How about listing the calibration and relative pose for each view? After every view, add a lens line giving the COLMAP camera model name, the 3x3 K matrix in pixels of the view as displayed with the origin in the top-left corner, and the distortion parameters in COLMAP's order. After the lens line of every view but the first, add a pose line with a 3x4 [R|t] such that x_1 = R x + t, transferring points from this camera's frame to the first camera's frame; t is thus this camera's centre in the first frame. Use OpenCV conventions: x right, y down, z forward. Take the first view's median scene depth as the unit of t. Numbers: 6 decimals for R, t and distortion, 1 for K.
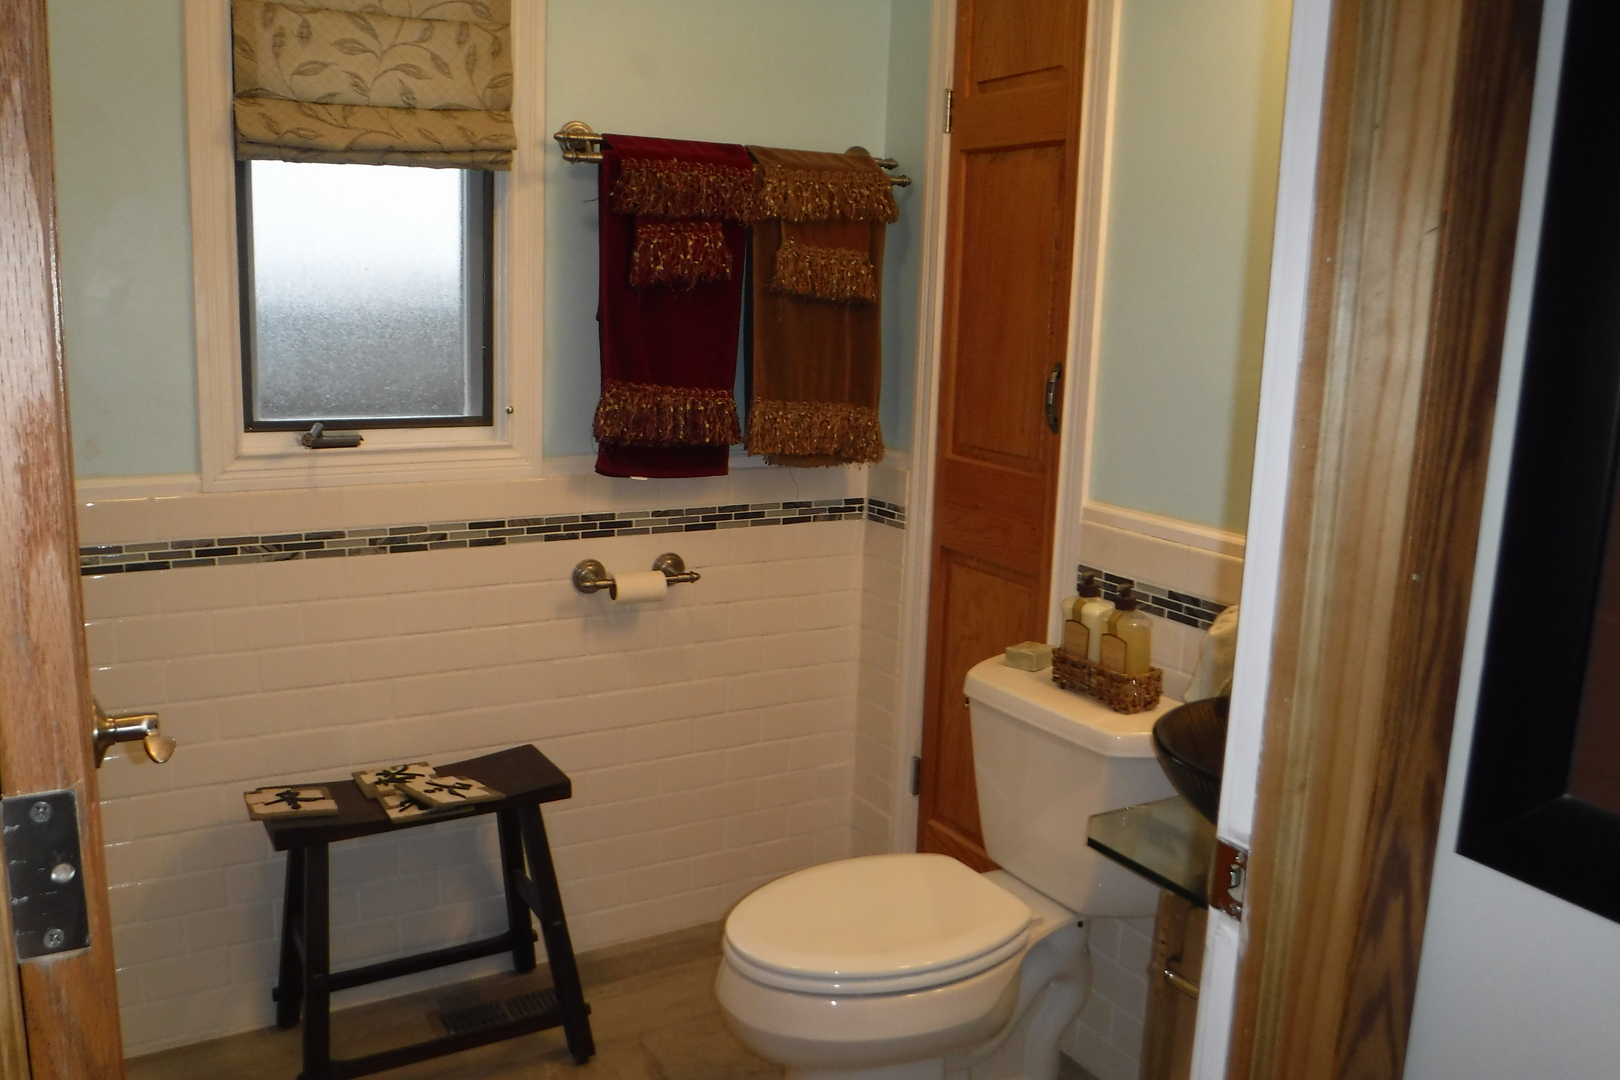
lens RADIAL K [[1349.2, 0, 809.8], [0, 1349.2, 542.3], [0, 0, 1]] dist [-0.093851, 0.044404]
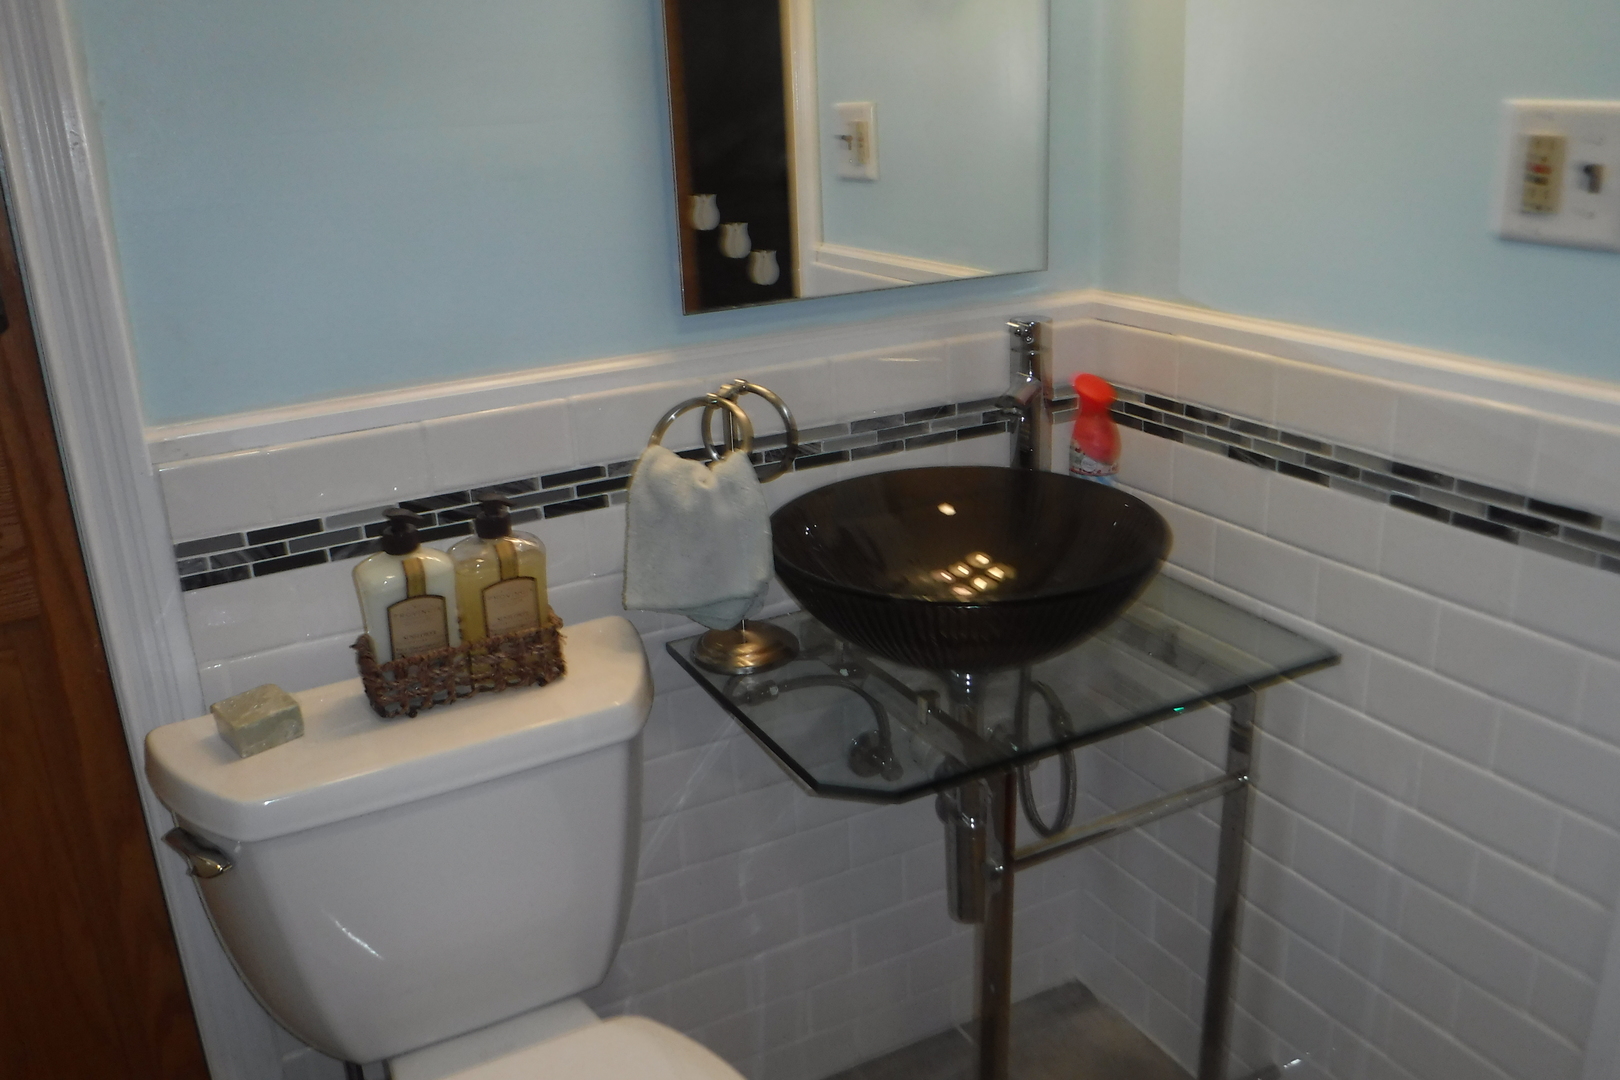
lens RADIAL K [[1349.2, 0, 810.5], [0, 1349.2, 542.1], [0, 0, 1]] dist [-0.093851, 0.044404]
pose [[0.028184, -0.354095, 0.934785, -0.332674], [0.235687, 0.911145, 0.338034, -0.118842], [-0.971420, 0.210790, 0.109135, 0.778994]]
